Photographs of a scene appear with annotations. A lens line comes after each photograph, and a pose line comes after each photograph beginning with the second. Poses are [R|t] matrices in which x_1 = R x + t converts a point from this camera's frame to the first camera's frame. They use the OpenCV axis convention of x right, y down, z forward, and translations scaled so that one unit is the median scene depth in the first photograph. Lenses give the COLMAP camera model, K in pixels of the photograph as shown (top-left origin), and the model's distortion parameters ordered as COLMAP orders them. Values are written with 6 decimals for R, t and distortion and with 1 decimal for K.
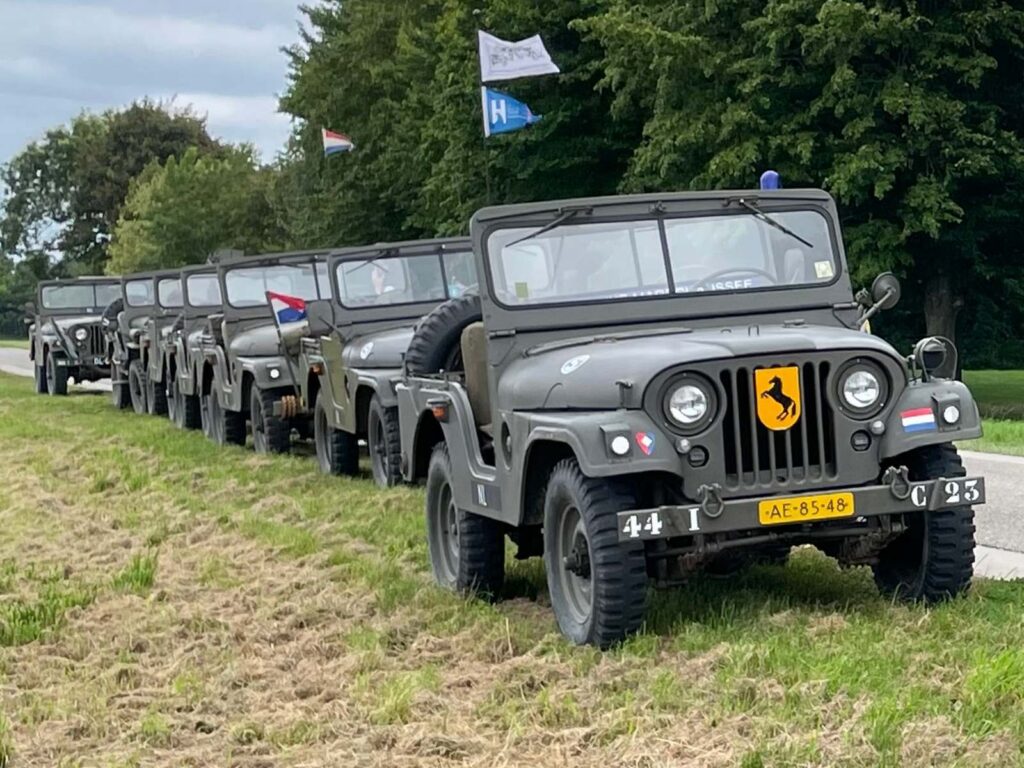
lens RADIAL K [[1075.3, 0, 512.2], [0, 1075.3, 382.7], [0, 0, 1]] dist [-0.003194, 0.000000]
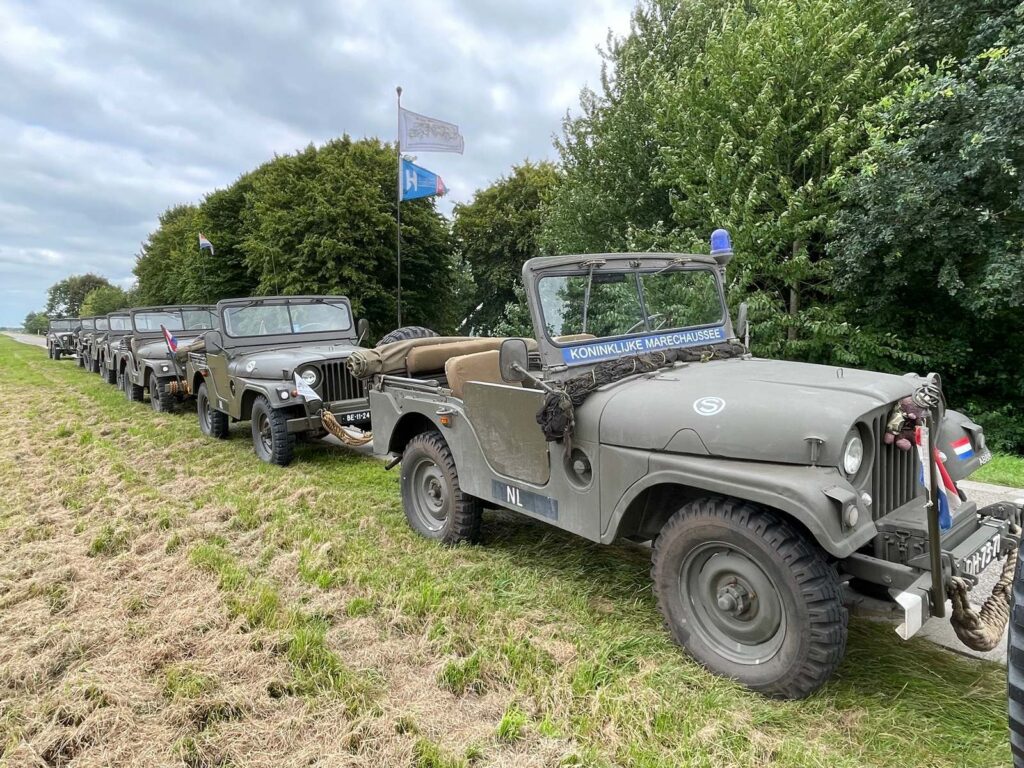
lens RADIAL K [[752.3, 0, 499.4], [0, 752.3, 414.1], [0, 0, 1]] dist [-0.003919, 0.000464]
pose [[0.985706, 0.019546, 0.167336, 0.400528], [-0.023310, 0.999517, 0.020557, 0.088045], [-0.166853, -0.024163, 0.985686, -1.154190]]
